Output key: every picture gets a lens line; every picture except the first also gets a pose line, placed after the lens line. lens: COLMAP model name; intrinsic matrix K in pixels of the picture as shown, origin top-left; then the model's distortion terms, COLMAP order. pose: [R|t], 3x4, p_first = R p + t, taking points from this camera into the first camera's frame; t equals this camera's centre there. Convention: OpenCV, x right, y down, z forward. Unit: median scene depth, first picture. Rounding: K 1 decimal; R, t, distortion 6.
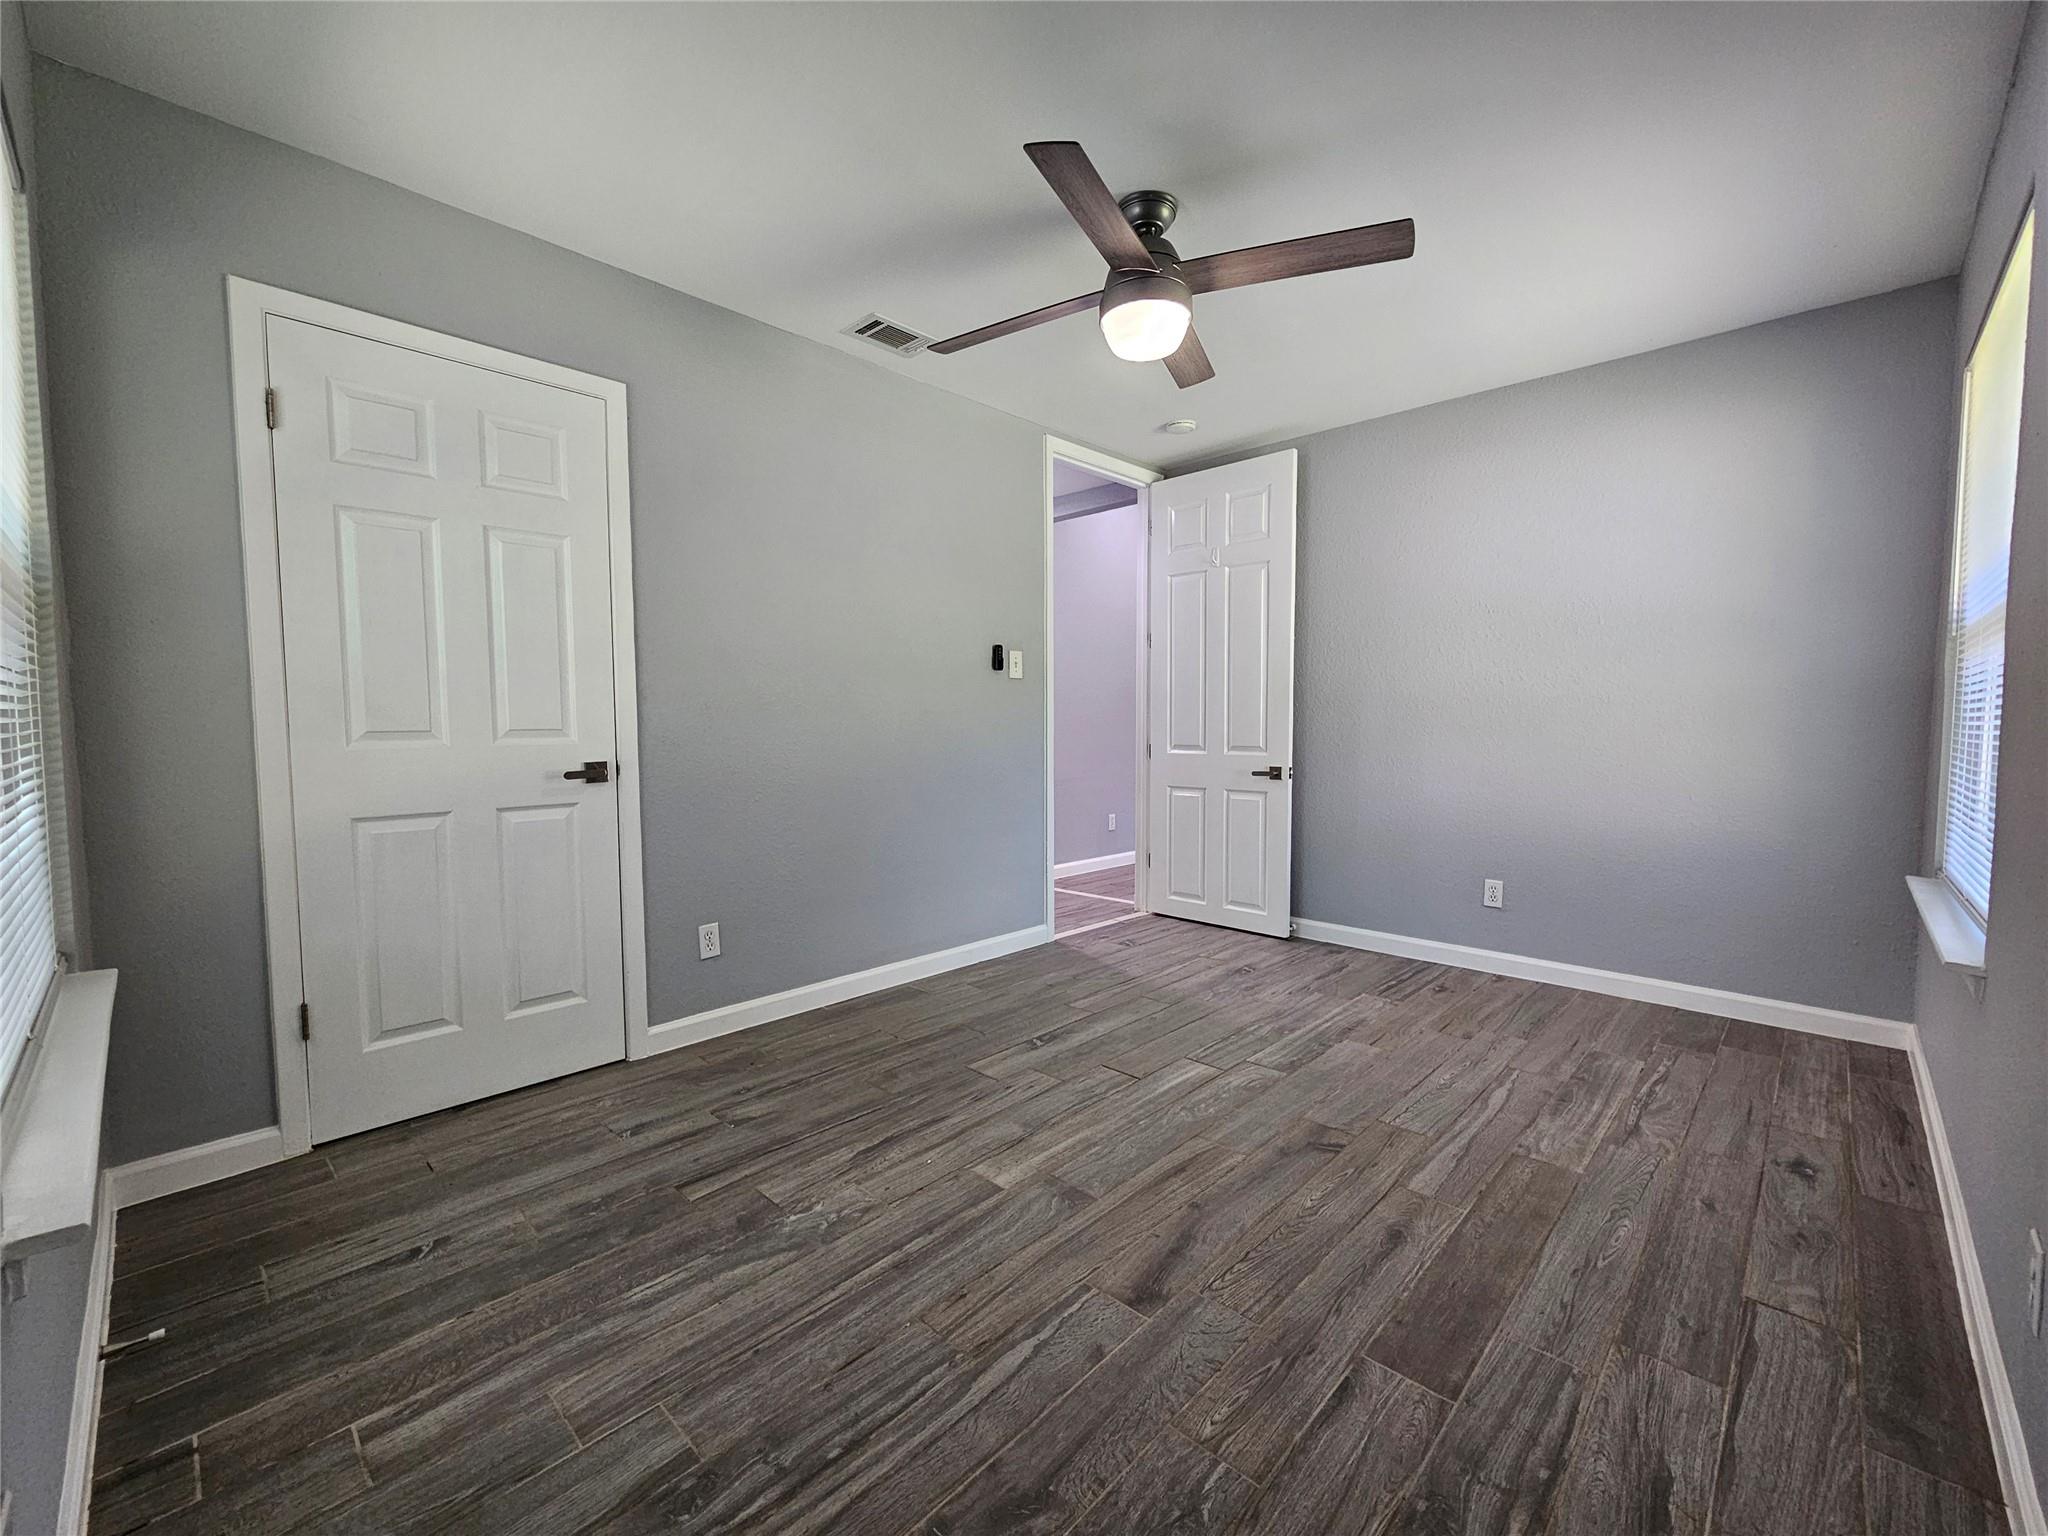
lens RADIAL K [[844.0, 0, 1022.2], [0, 844.0, 774.0], [0, 0, 1]] dist [-0.001504, 0.001815]
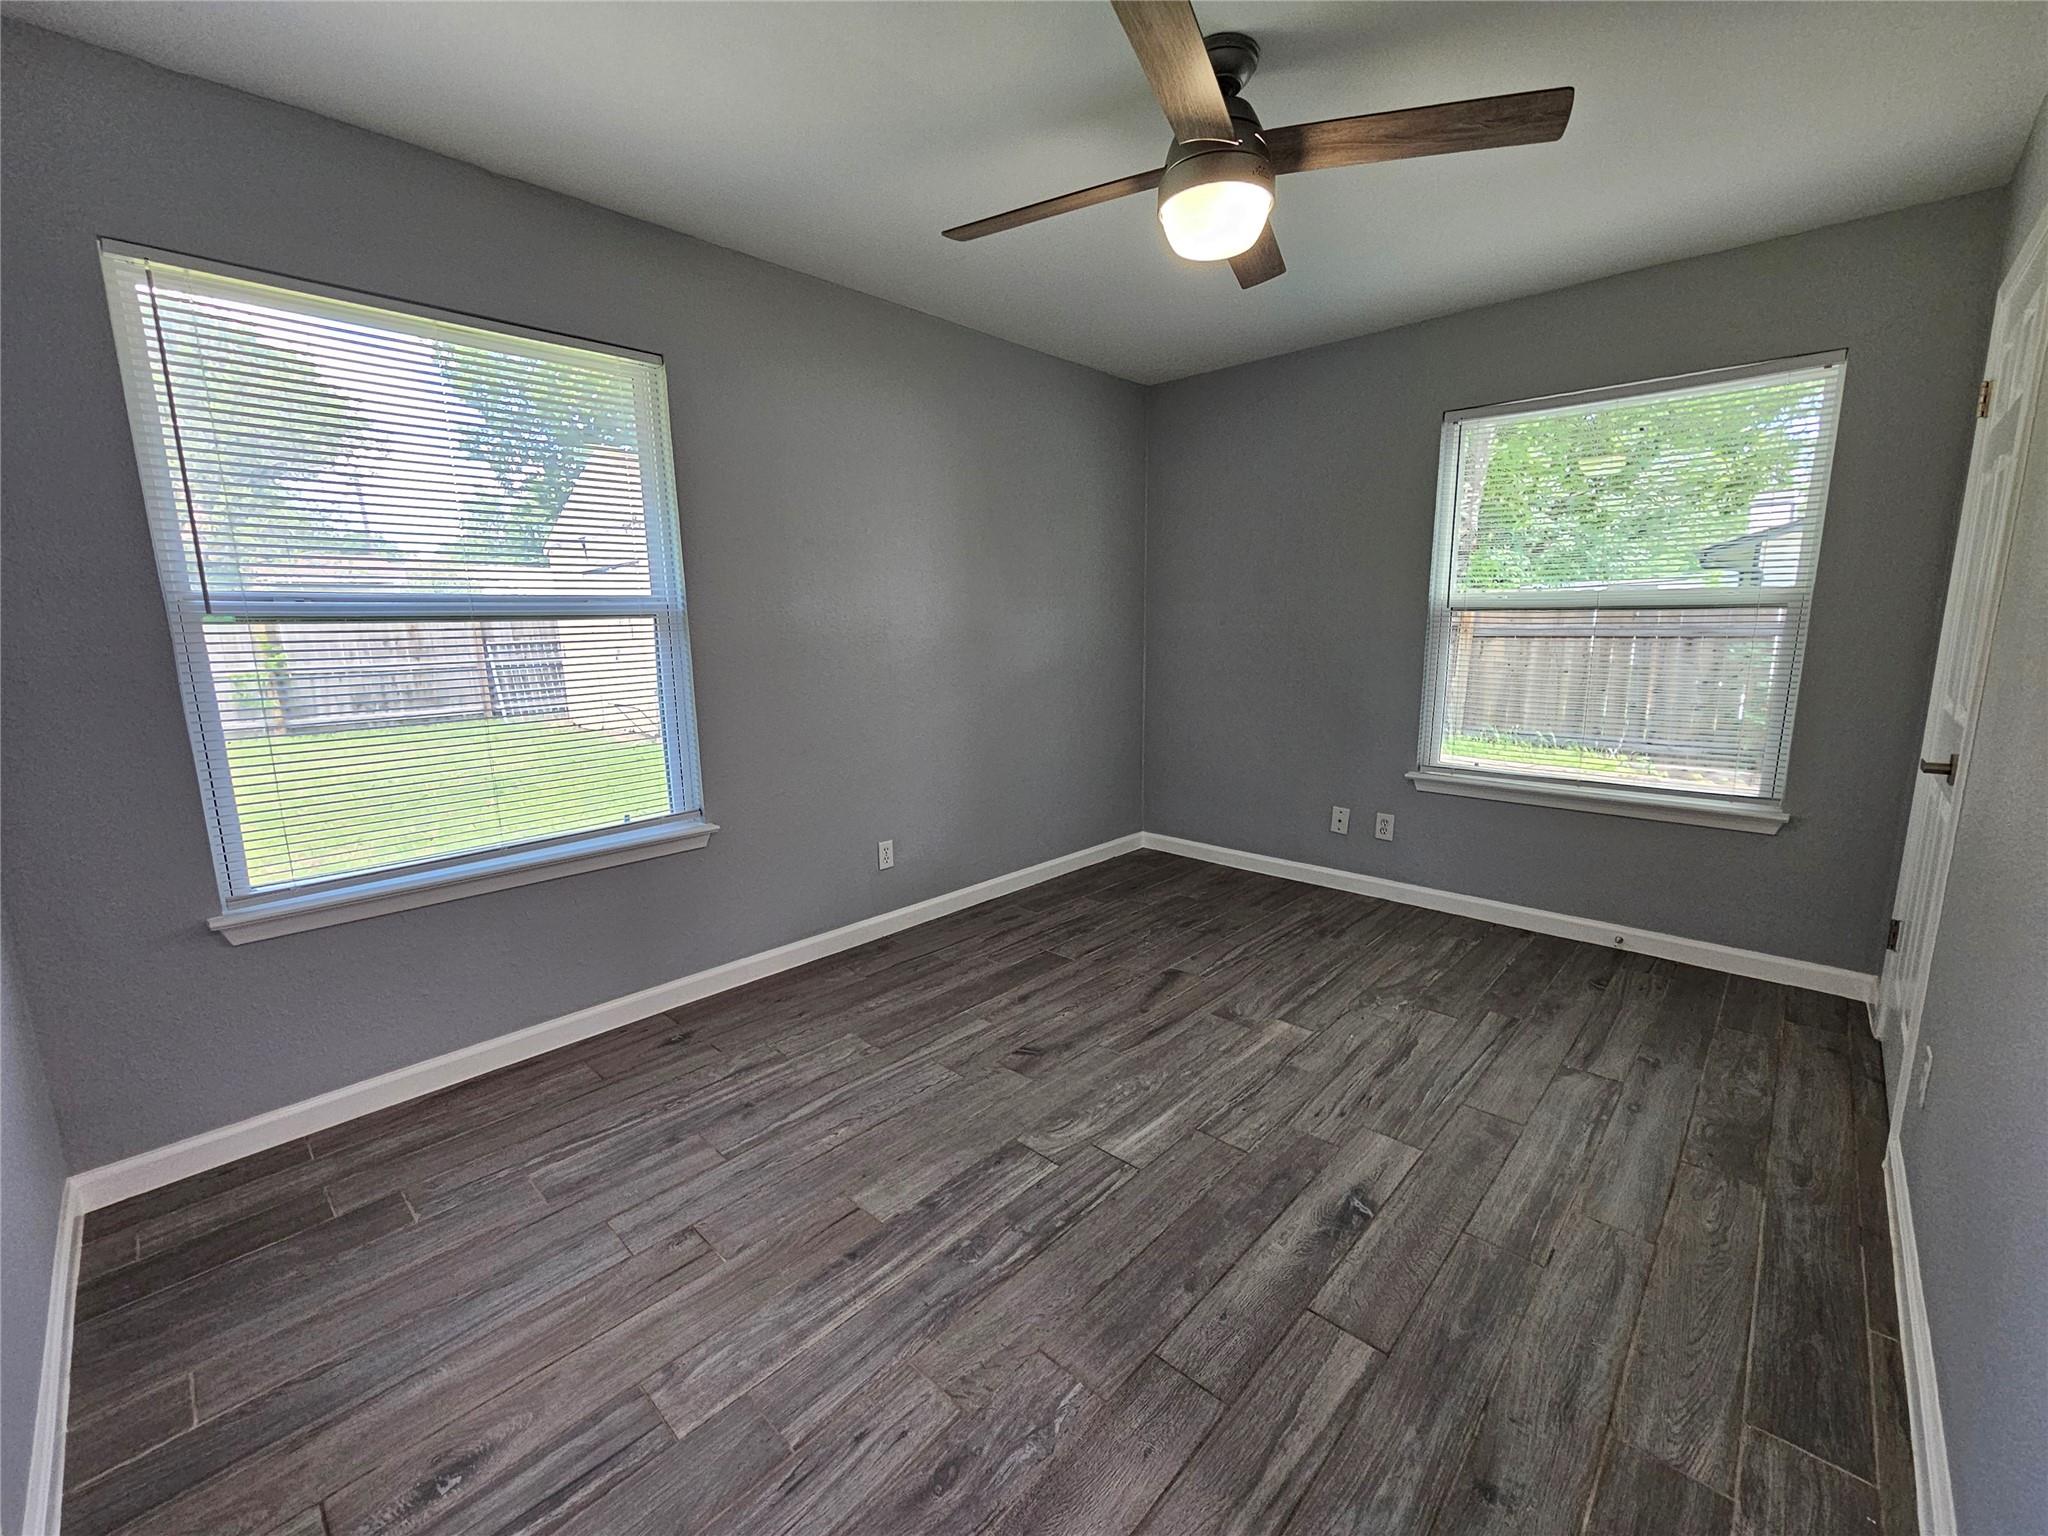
lens RADIAL K [[844.0, 0, 1022.2], [0, 844.0, 774.0], [0, 0, 1]] dist [-0.001504, 0.001815]
pose [[-0.999833, 0.016425, -0.007996, 0.378020], [0.014028, 0.970698, 0.239894, -0.226225], [0.011702, 0.239741, -0.970766, 2.086995]]
